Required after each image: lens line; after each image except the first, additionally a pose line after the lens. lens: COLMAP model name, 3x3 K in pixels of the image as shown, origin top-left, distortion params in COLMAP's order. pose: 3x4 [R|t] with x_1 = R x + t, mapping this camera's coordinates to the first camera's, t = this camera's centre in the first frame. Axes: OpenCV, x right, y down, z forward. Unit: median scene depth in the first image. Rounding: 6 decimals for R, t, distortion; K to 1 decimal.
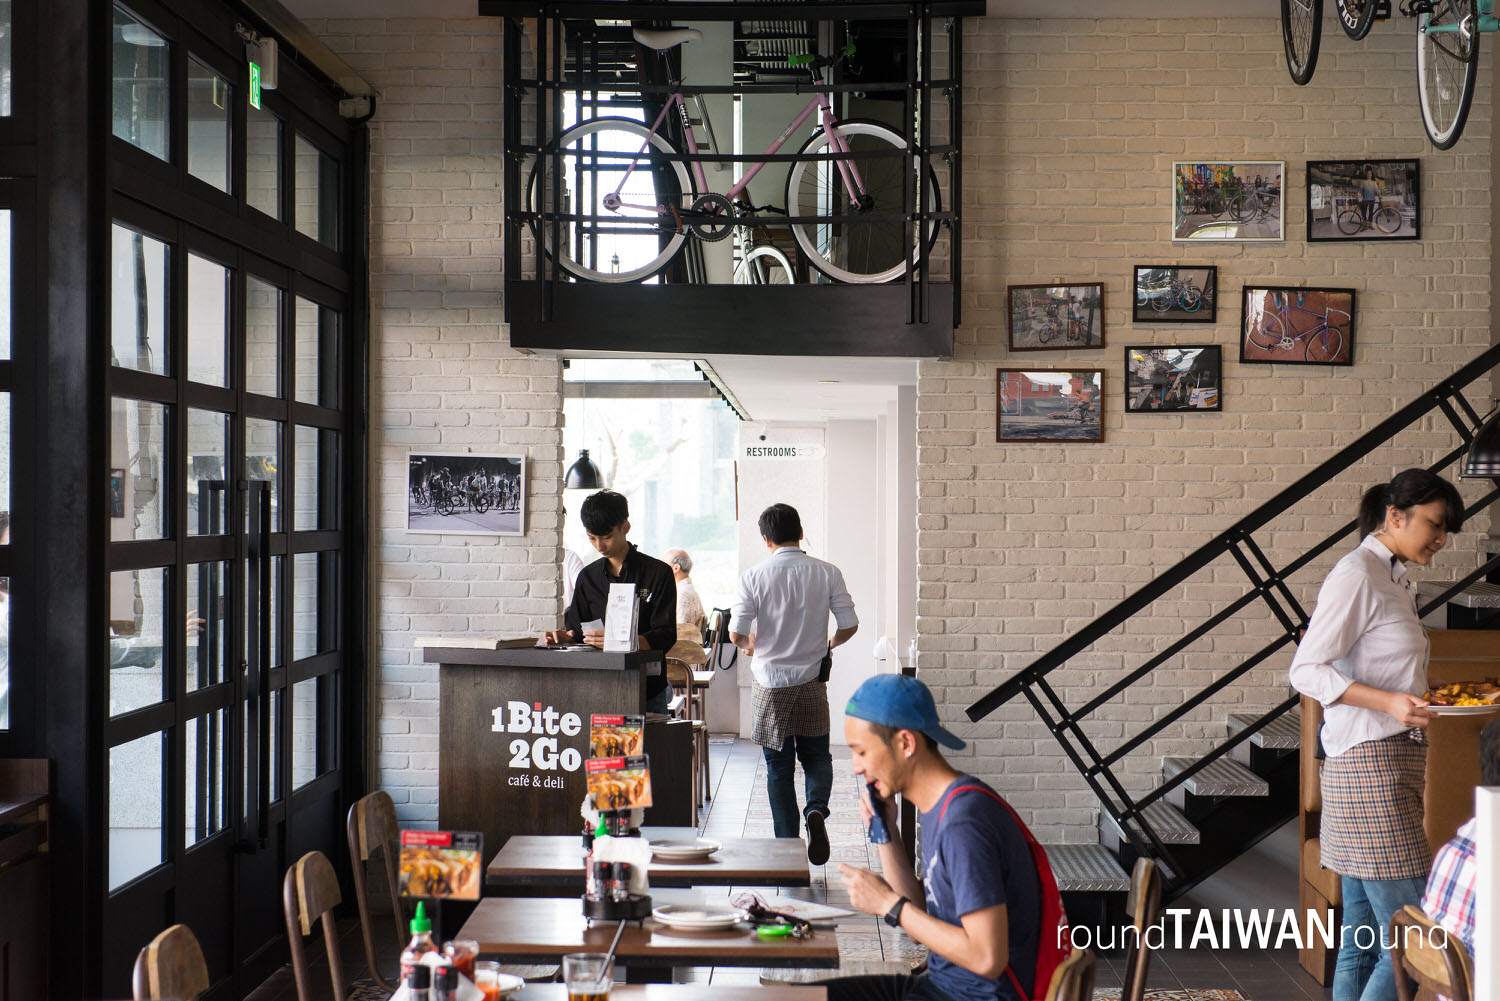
lens RADIAL K [[2962.1, 0, 750.0], [0, 2962.1, 500.5], [0, 0, 1]] dist [0.049726, 0.086822]
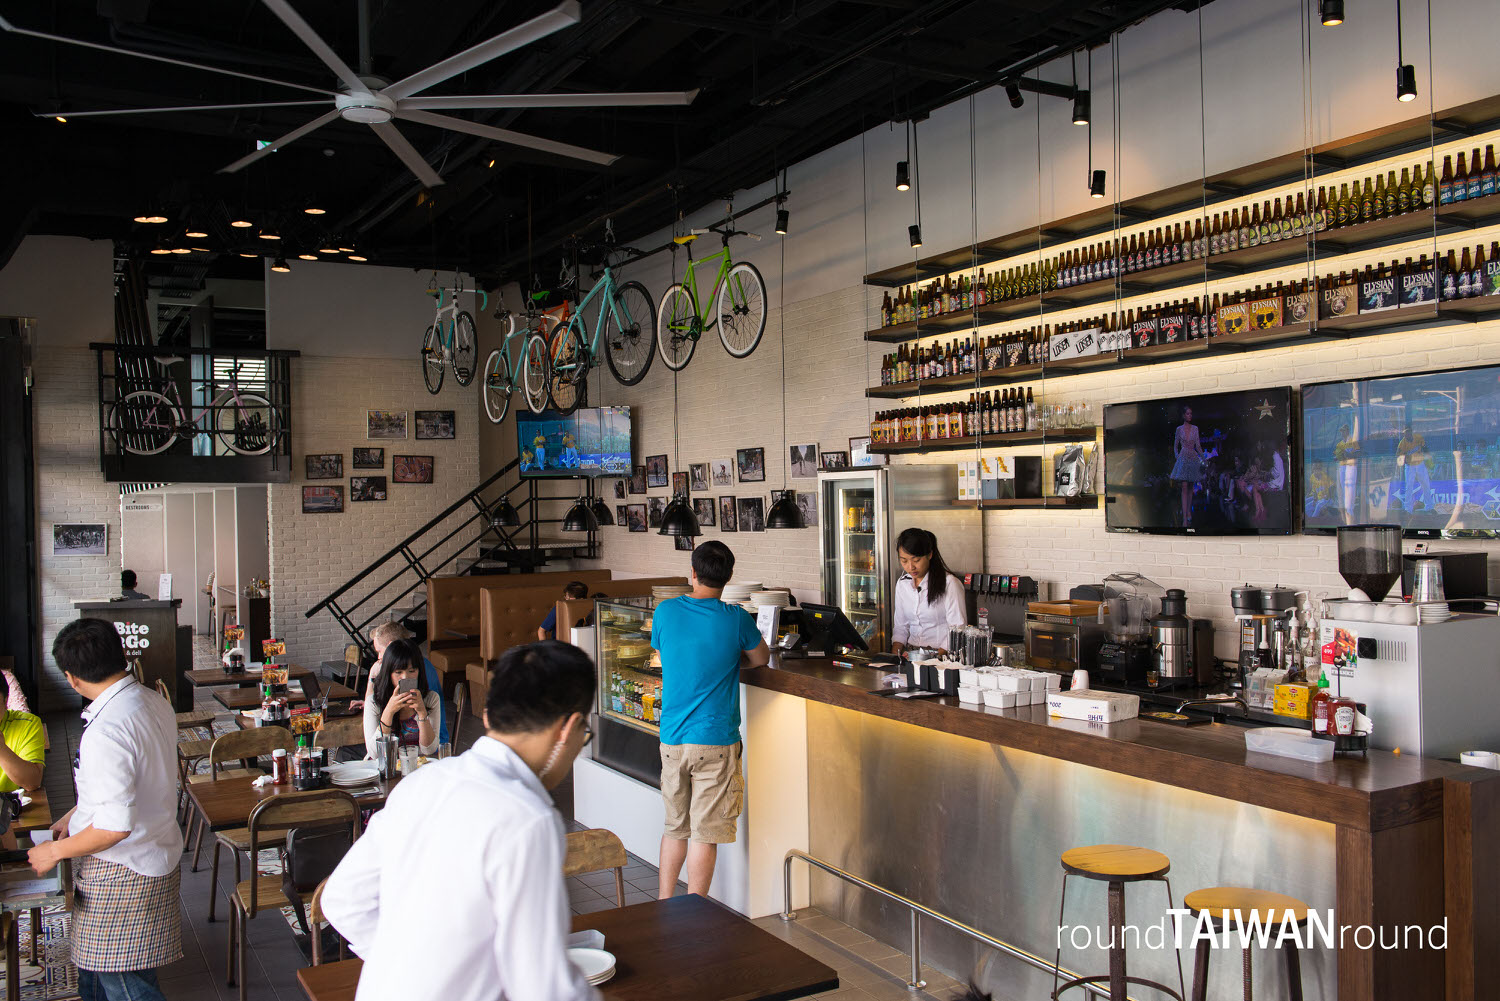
lens RADIAL K [[1296.9, 0, 750.0], [0, 1296.9, 500.5], [0, 0, 1]] dist [-0.007610, 0.002132]
pose [[0.859637, -0.021375, 0.510458, -0.168073], [0.021581, 0.999752, 0.005520, -0.029130], [-0.510450, 0.006271, 0.859885, -0.218400]]
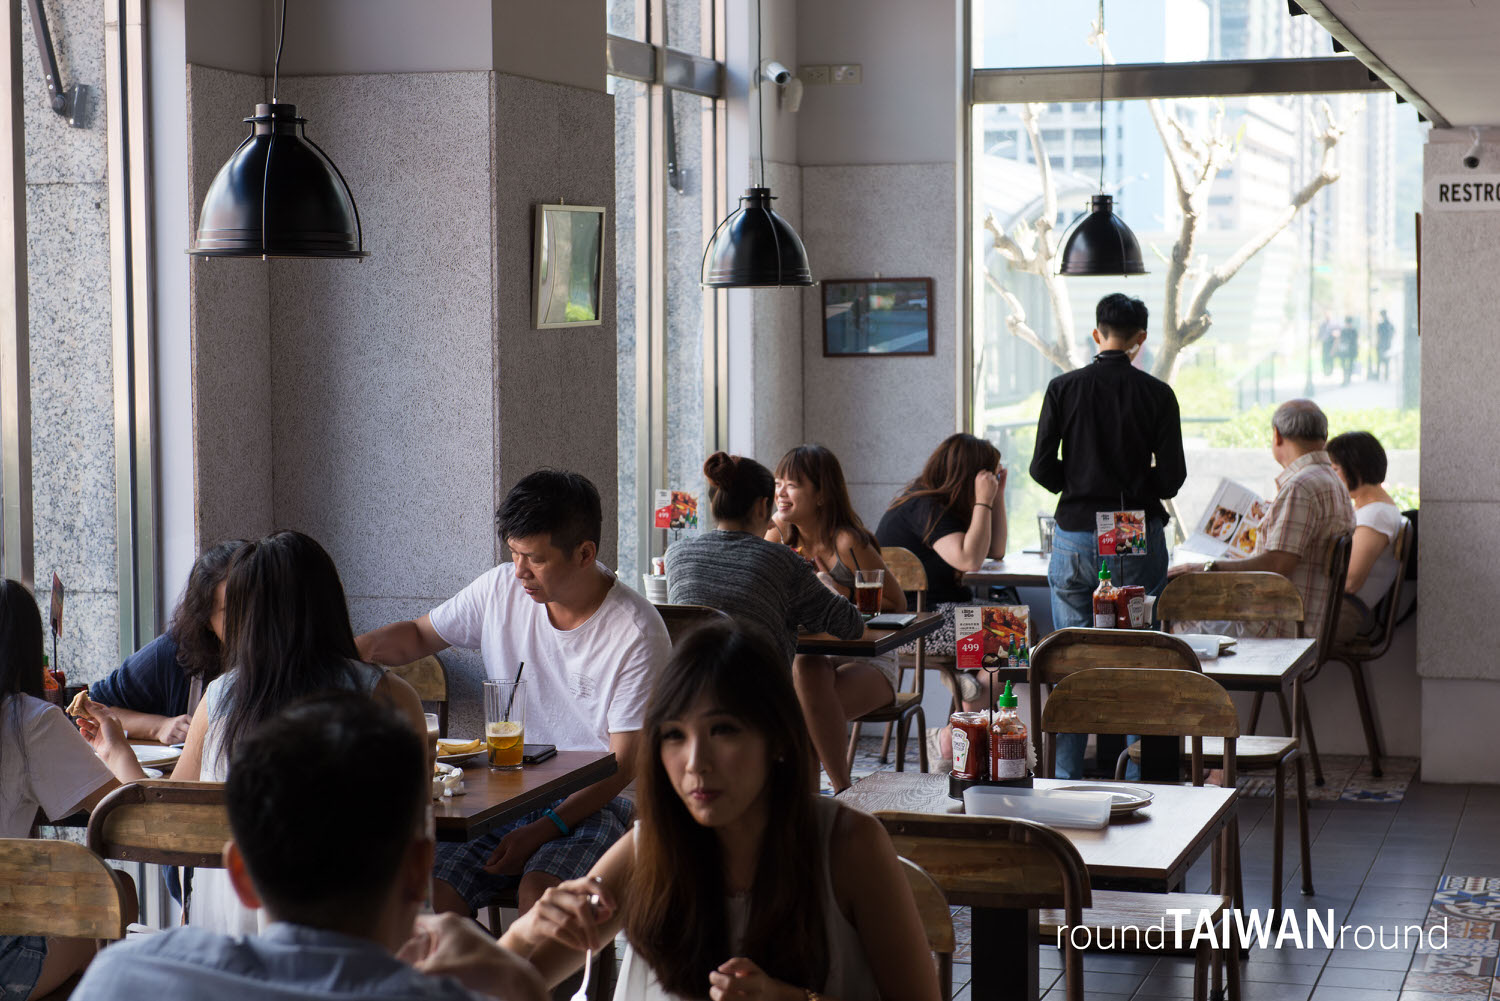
lens RADIAL K [[2962.1, 0, 750.0], [0, 2962.1, 500.5], [0, 0, 1]] dist [0.049726, 0.086822]
pose [[0.964376, 0.009176, -0.264377, 0.018868], [0.008477, 0.997813, 0.065553, 0.000791], [0.264401, -0.065459, 0.962189, 0.496865]]
